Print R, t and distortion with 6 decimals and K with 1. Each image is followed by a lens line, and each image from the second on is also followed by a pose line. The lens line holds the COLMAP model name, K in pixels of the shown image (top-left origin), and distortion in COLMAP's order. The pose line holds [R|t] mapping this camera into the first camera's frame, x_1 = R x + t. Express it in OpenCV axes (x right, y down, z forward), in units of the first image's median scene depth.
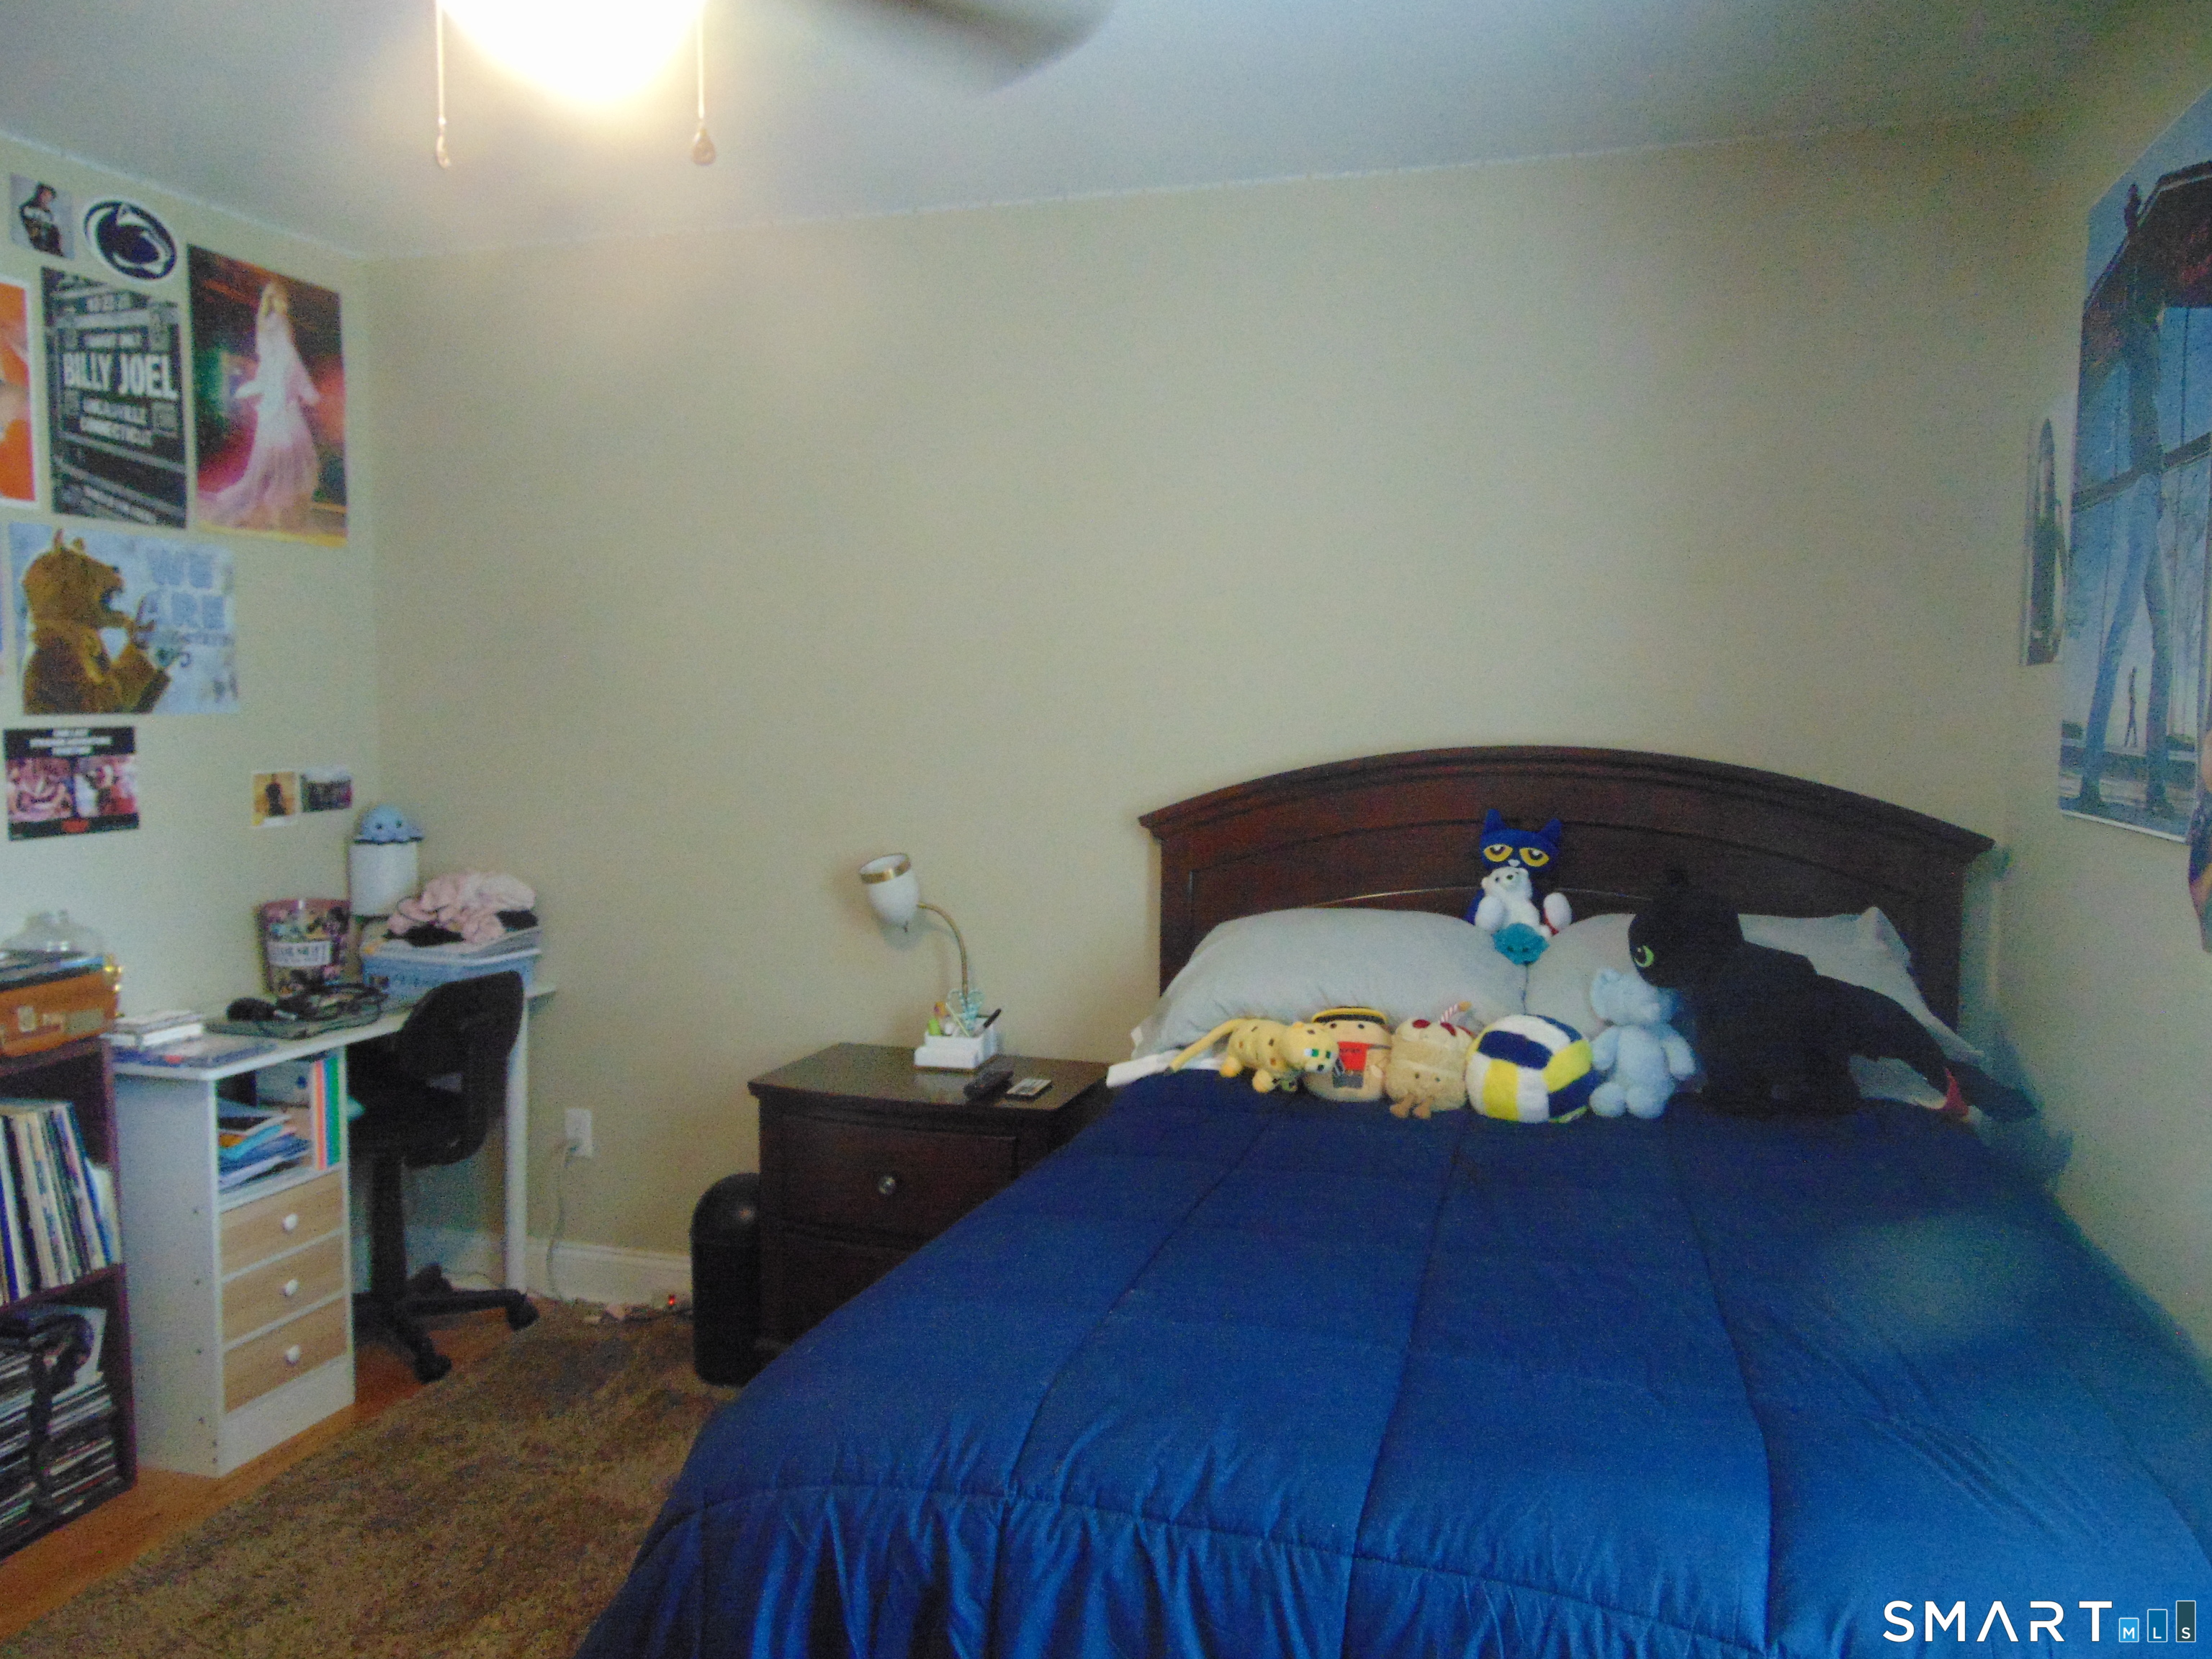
lens RADIAL K [[1661.1, 0, 1103.7], [0, 1661.1, 818.3], [0, 0, 1]] dist [-0.033212, 0.074193]
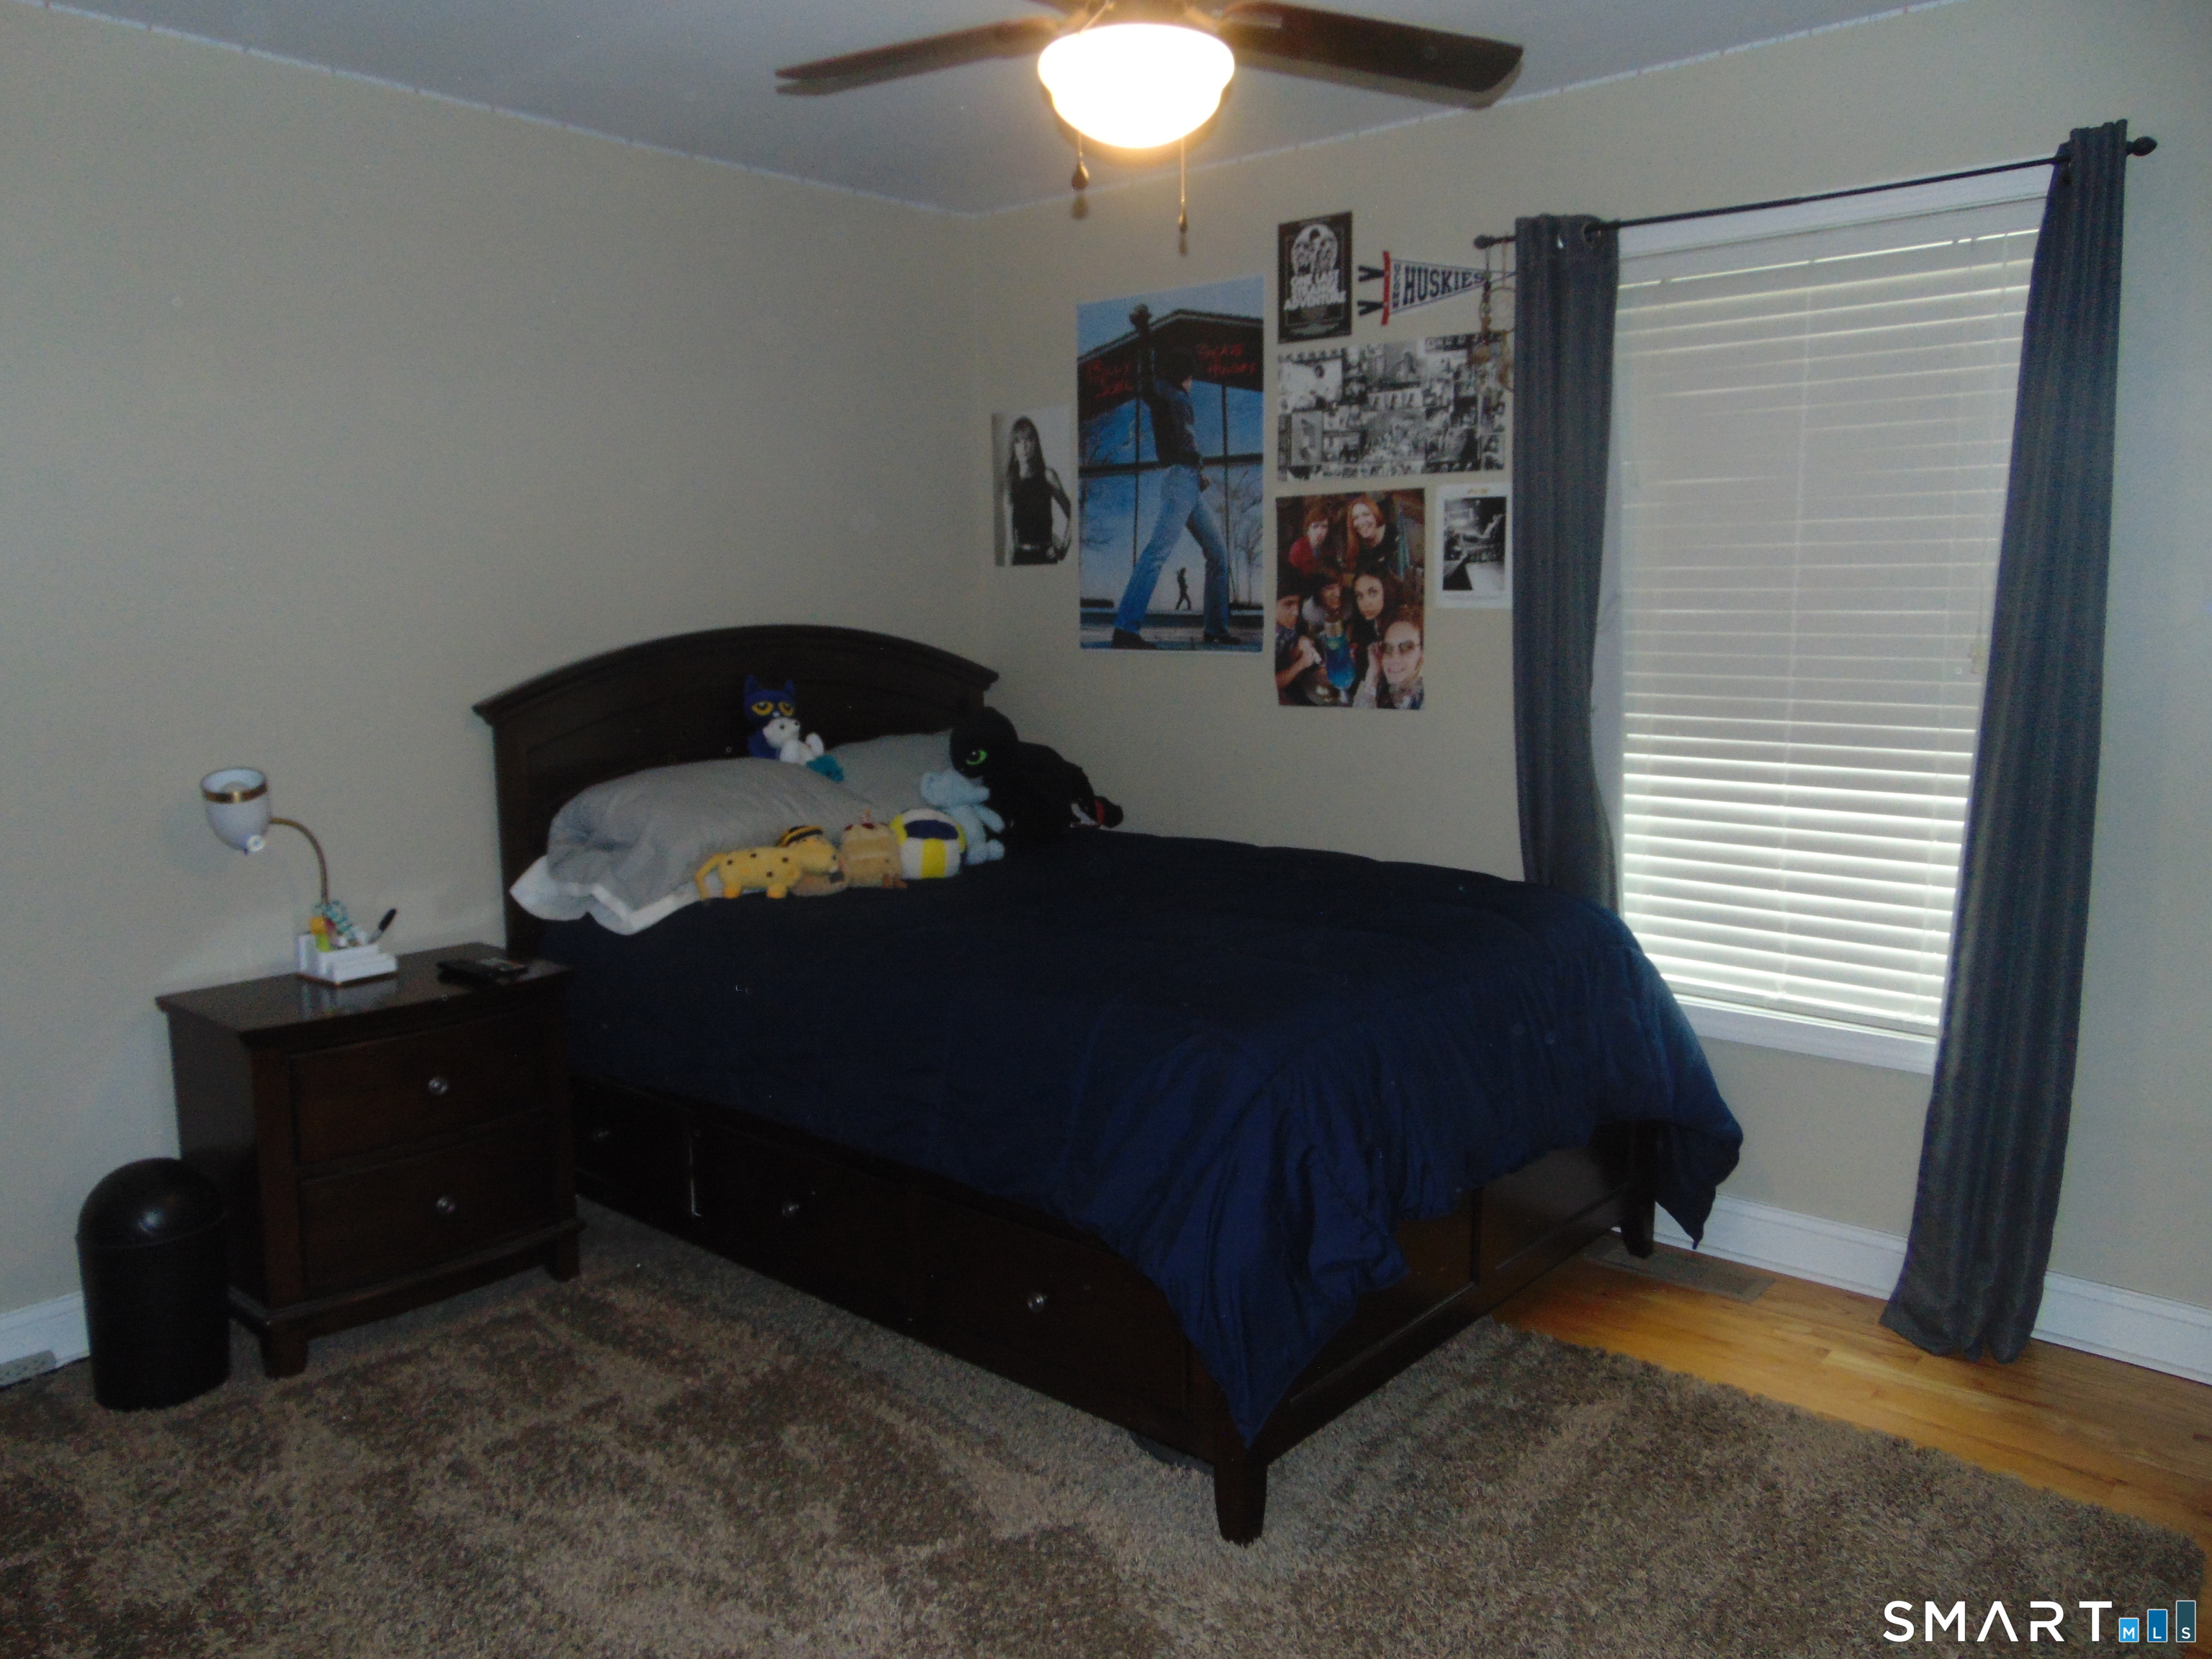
lens RADIAL K [[1645.5, 0, 1101.3], [0, 1645.5, 816.2], [0, 0, 1]] dist [-0.011398, 0.037211]
pose [[0.402607, -0.128807, 0.906265, -0.896092], [0.078036, 0.991276, 0.106222, -0.012335], [-0.912040, 0.027956, 0.409146, 0.252908]]
